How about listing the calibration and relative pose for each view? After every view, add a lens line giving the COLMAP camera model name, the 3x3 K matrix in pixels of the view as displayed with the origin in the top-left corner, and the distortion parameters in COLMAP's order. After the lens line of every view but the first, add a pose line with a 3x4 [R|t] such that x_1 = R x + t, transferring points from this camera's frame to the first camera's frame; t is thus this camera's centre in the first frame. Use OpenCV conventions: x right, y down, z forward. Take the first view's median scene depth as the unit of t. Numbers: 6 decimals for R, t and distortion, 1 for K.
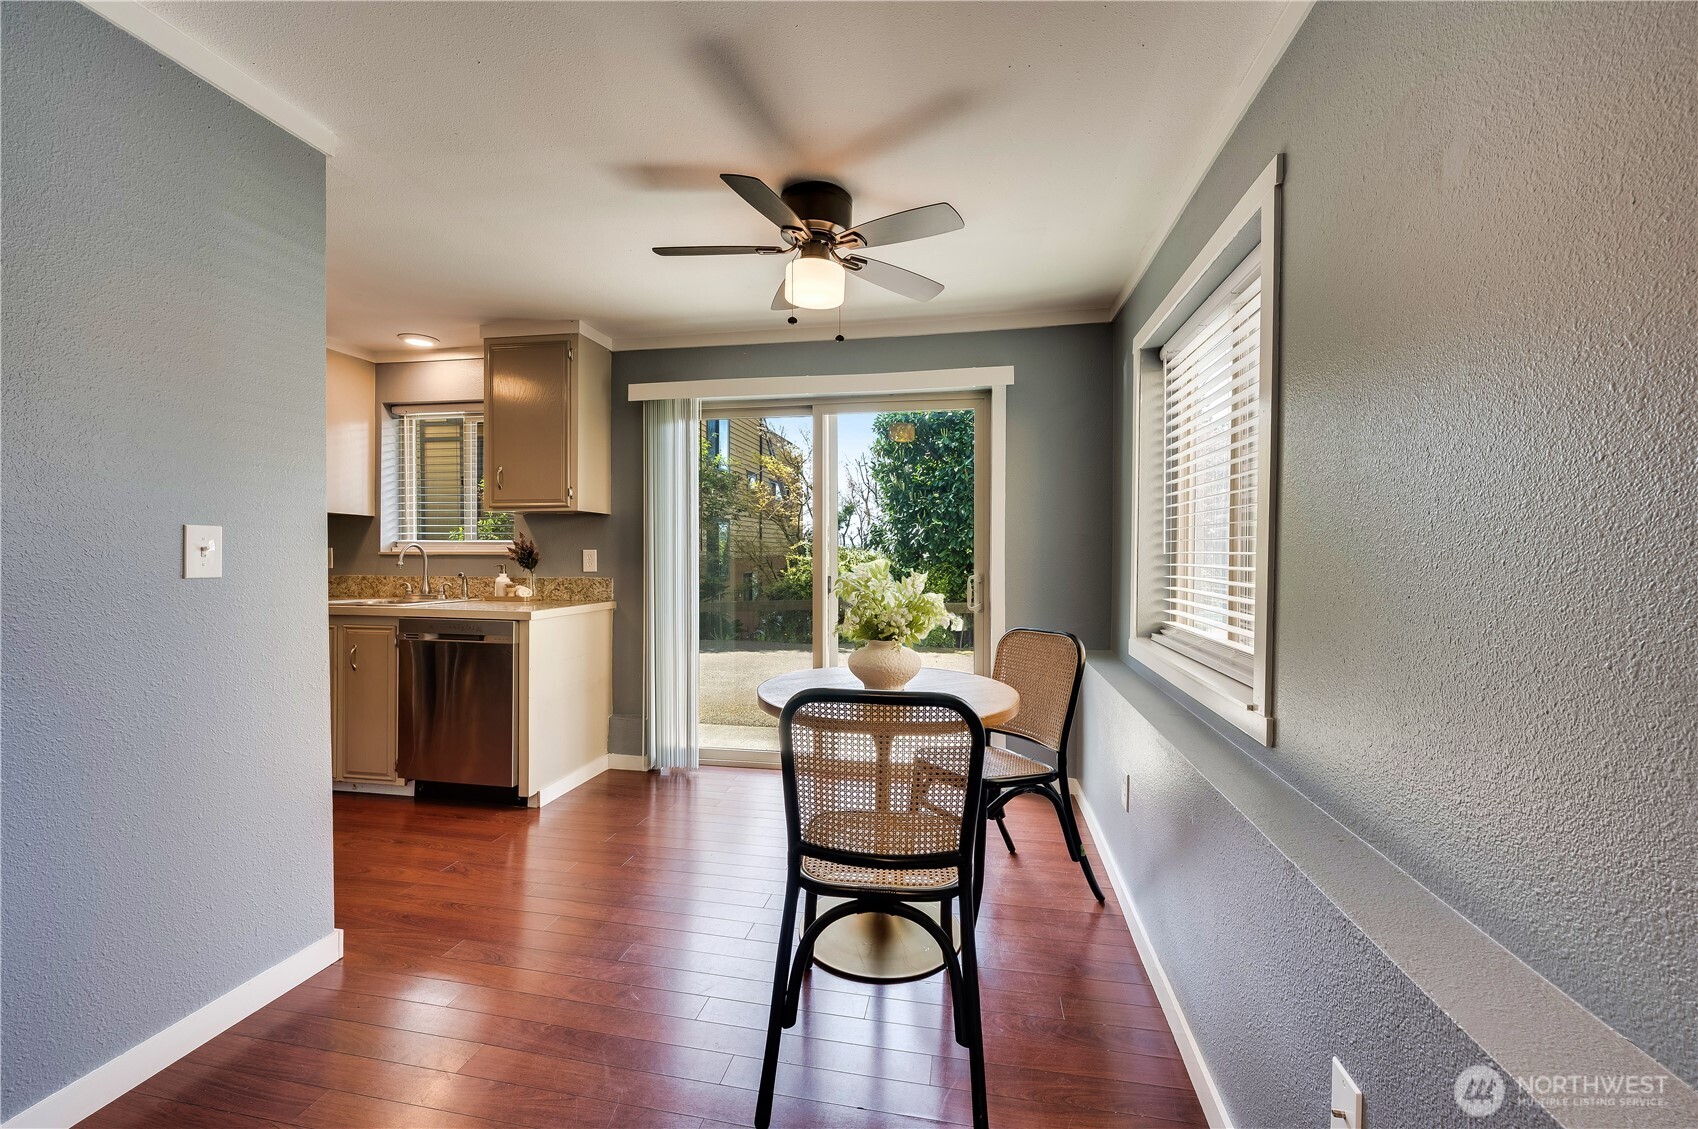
lens RADIAL K [[679.3, 0, 849.0], [0, 679.3, 564.5], [0, 0, 1]] dist [-0.000442, -0.000027]
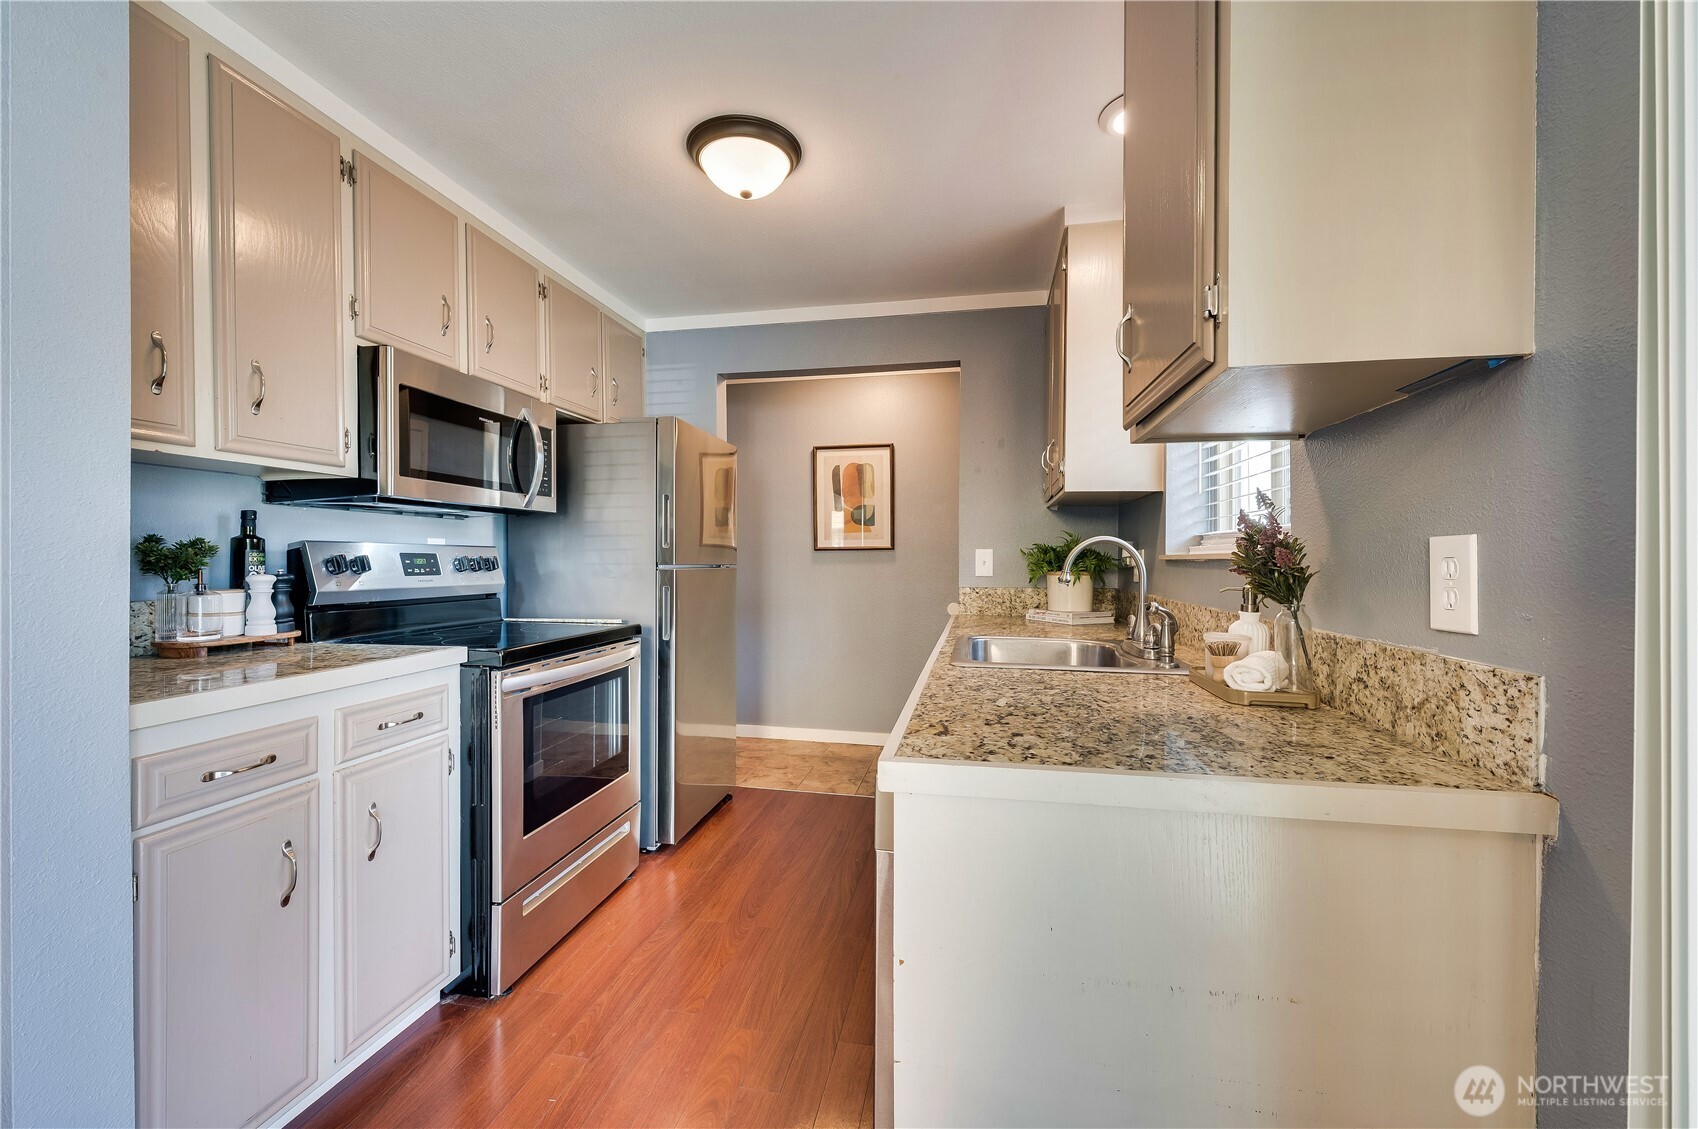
lens RADIAL K [[679.3, 0, 849.0], [0, 679.3, 564.5], [0, 0, 1]] dist [-0.000442, -0.000027]
pose [[0.007982, 0.002576, -0.999965, -0.152274], [-0.007792, 0.999966, 0.002513, -0.010861], [0.999938, 0.007772, 0.008001, 0.791216]]
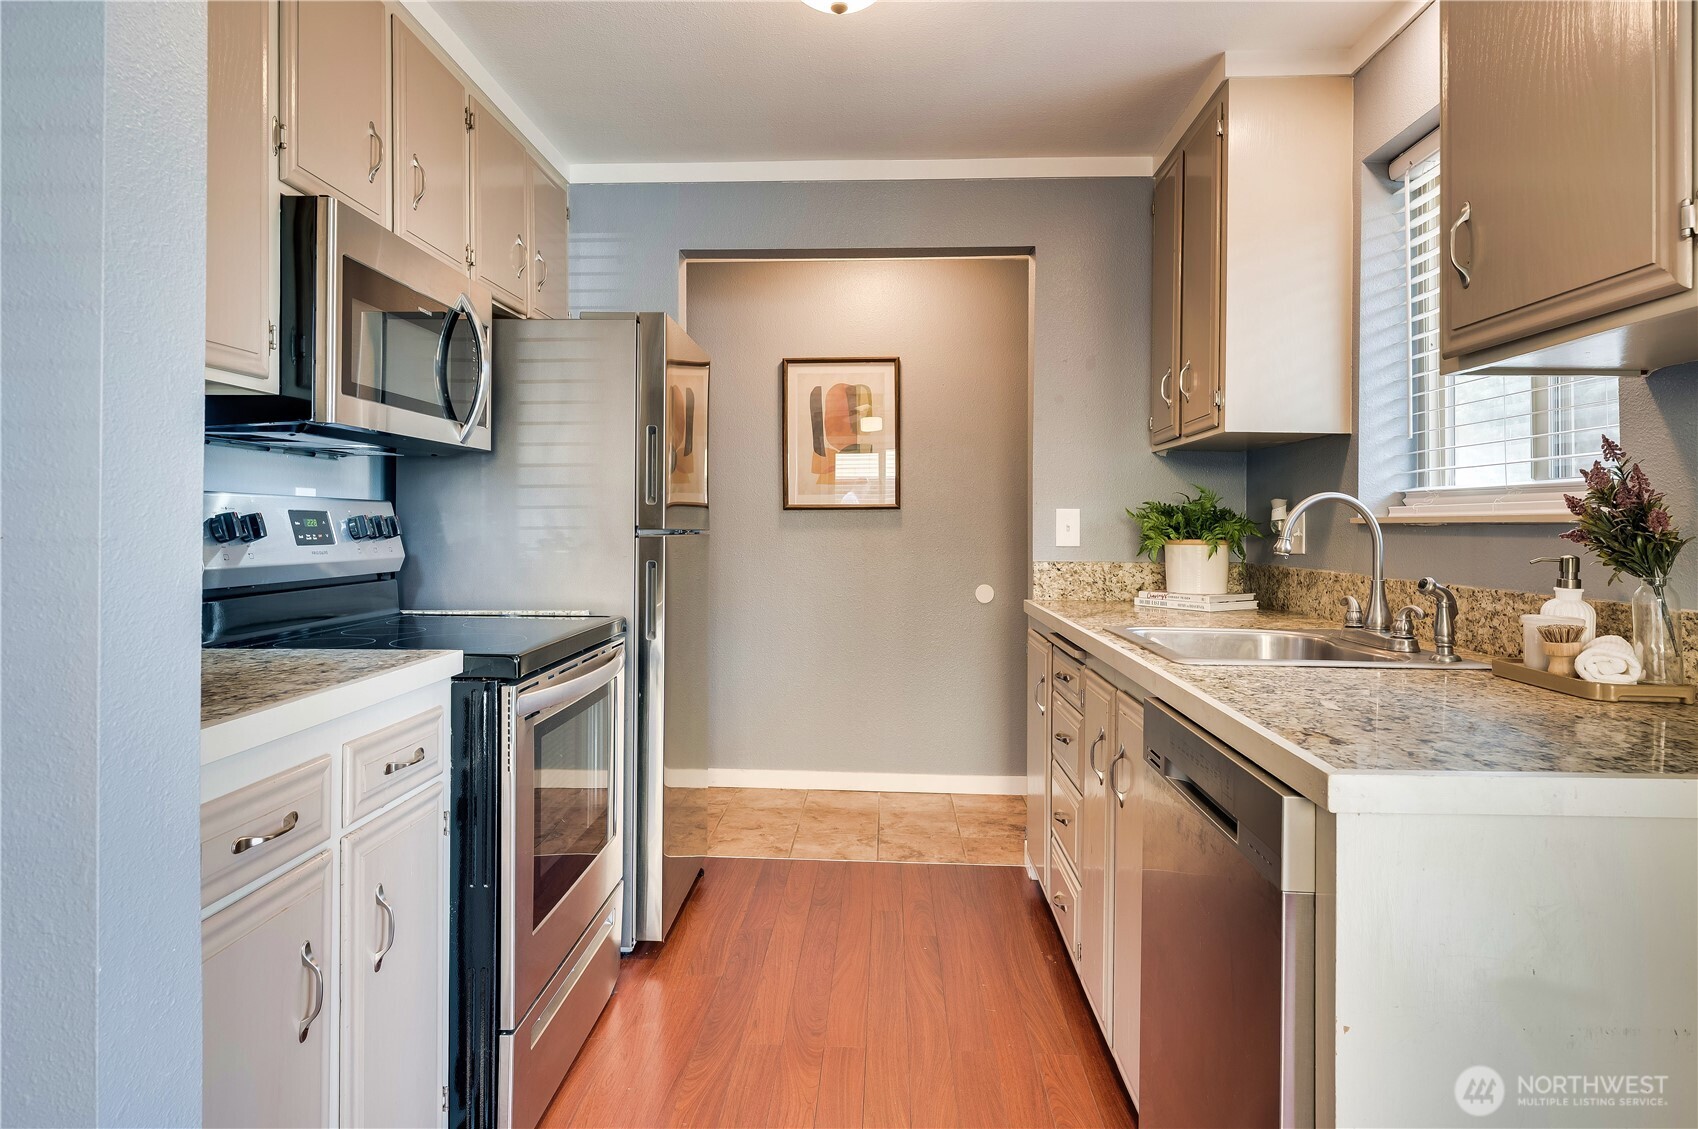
lens RADIAL K [[1008.4, 0, 843.4], [0, 1008.4, 519.2], [0, 0, 1]] dist [-0.000645, 0.001039]
pose [[0.152645, -0.009227, -0.988238, -0.133637], [-0.009759, 0.999894, -0.010843, -0.008164], [0.988233, 0.011299, 0.152539, 0.633287]]
